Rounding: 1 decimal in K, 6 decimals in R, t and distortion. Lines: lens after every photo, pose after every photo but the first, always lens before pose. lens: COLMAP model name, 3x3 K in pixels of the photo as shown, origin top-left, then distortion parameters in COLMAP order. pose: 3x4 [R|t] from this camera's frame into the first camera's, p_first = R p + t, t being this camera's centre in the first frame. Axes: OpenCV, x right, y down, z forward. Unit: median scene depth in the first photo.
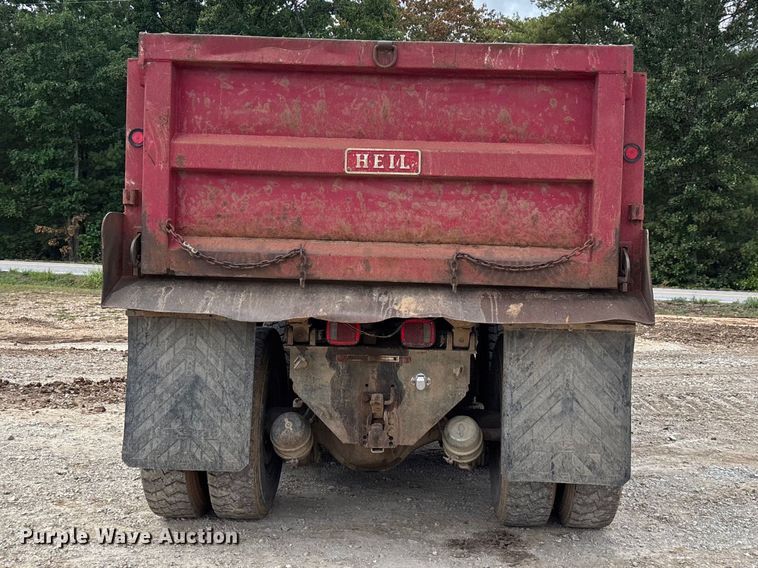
lens RADIAL K [[972.2, 0, 390.3], [0, 972.2, 274.0], [0, 0, 1]] dist [0.271530, -1.015821]
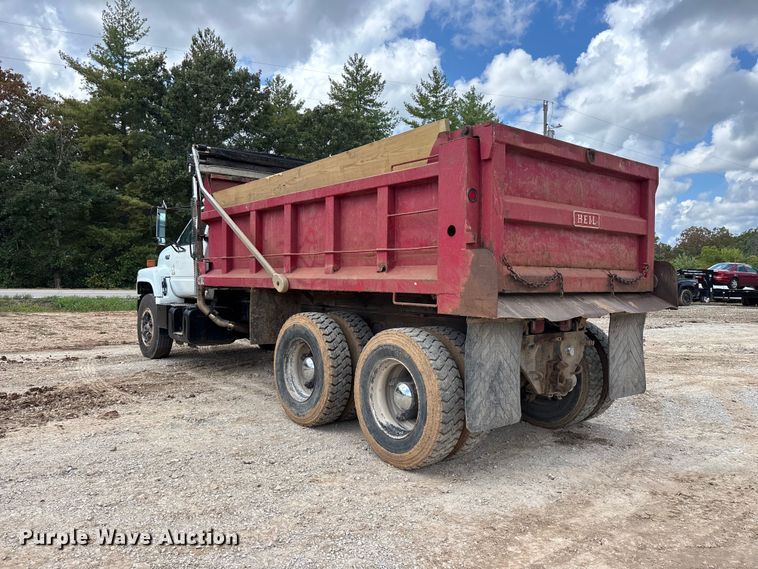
lens RADIAL K [[577.2, 0, 379.0], [0, 577.2, 284.5], [0, 0, 1]] dist [0.034181, -0.012026]
pose [[0.750214, -0.025466, 0.660704, -0.908121], [0.028632, 0.999572, 0.006016, -0.020653], [-0.660575, 0.014404, 0.750622, 0.481737]]
